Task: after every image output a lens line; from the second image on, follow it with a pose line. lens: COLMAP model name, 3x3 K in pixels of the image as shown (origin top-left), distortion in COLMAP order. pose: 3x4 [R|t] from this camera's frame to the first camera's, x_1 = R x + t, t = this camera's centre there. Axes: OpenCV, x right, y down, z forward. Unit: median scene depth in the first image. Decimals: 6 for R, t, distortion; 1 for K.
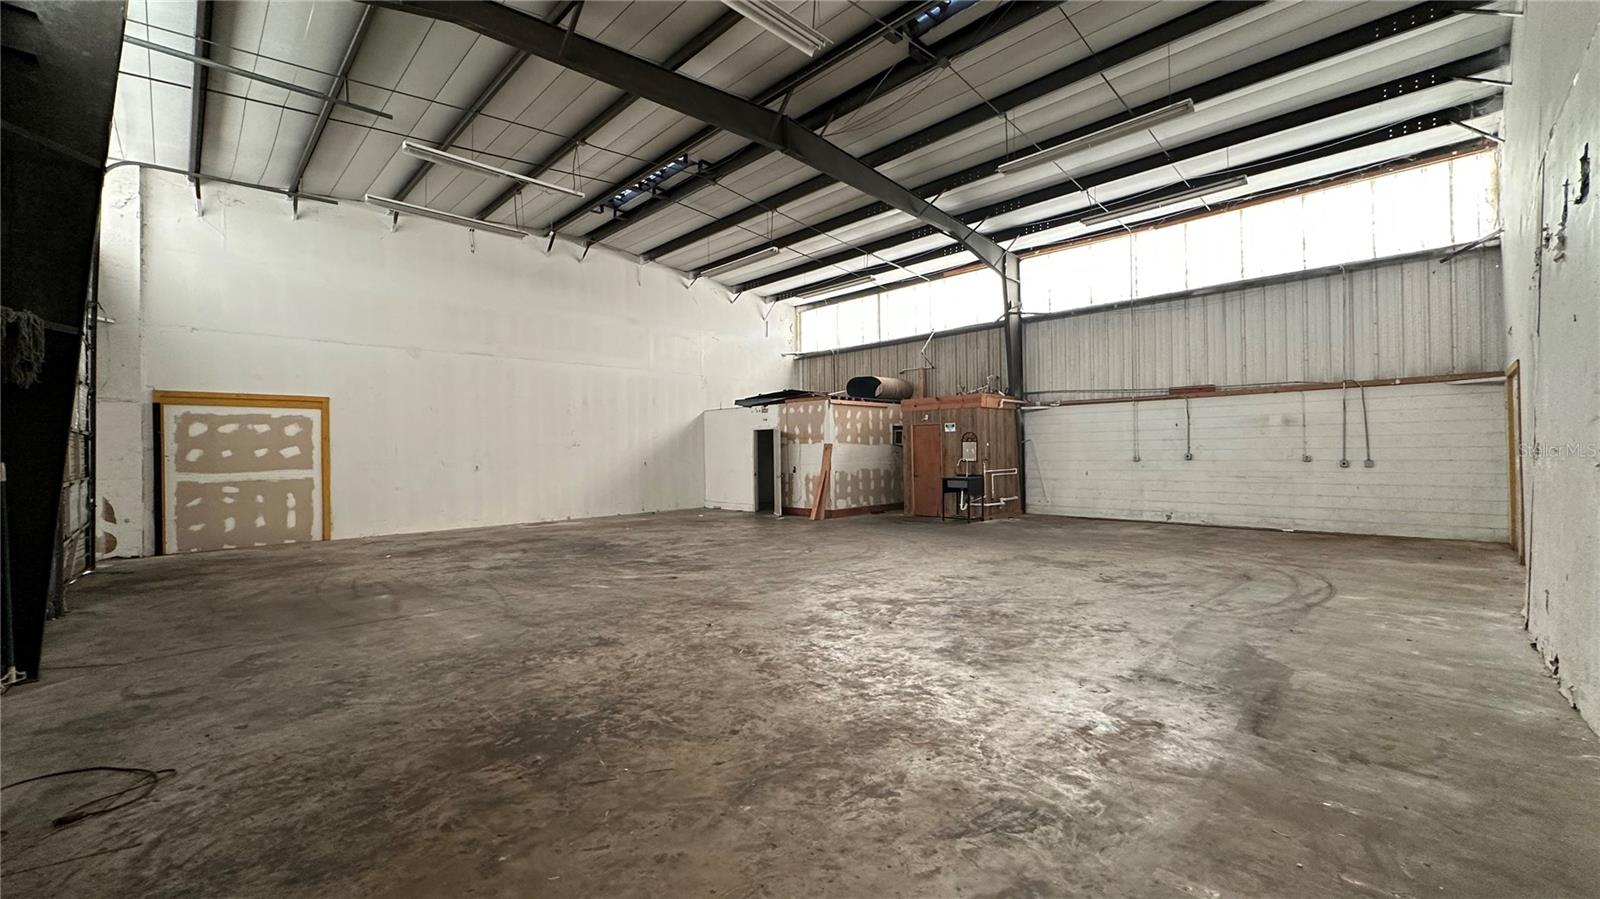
lens RADIAL K [[639.2, 0, 800.0], [0, 639.2, 449.5], [0, 0, 1]] dist [-0.001760, 0.000042]
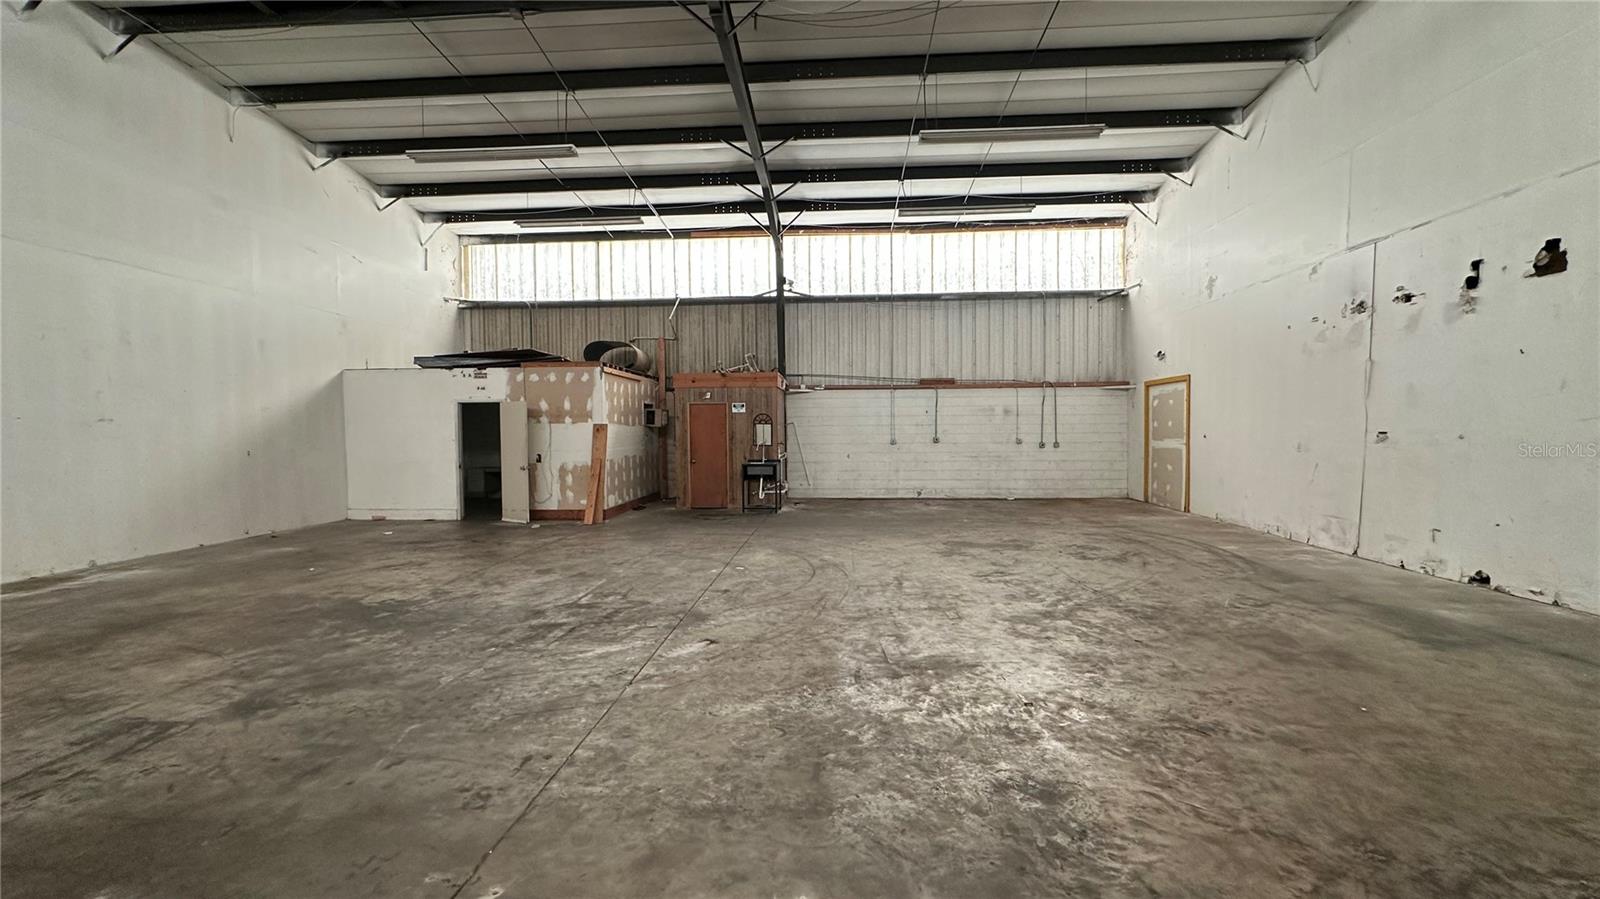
lens RADIAL K [[639.2, 0, 800.0], [0, 639.2, 449.5], [0, 0, 1]] dist [-0.001760, 0.000042]
pose [[0.747244, -0.012357, 0.664435, -0.309341], [-0.006062, 0.999659, 0.025409, 0.000771], [-0.664522, -0.023014, 0.746914, 0.282173]]
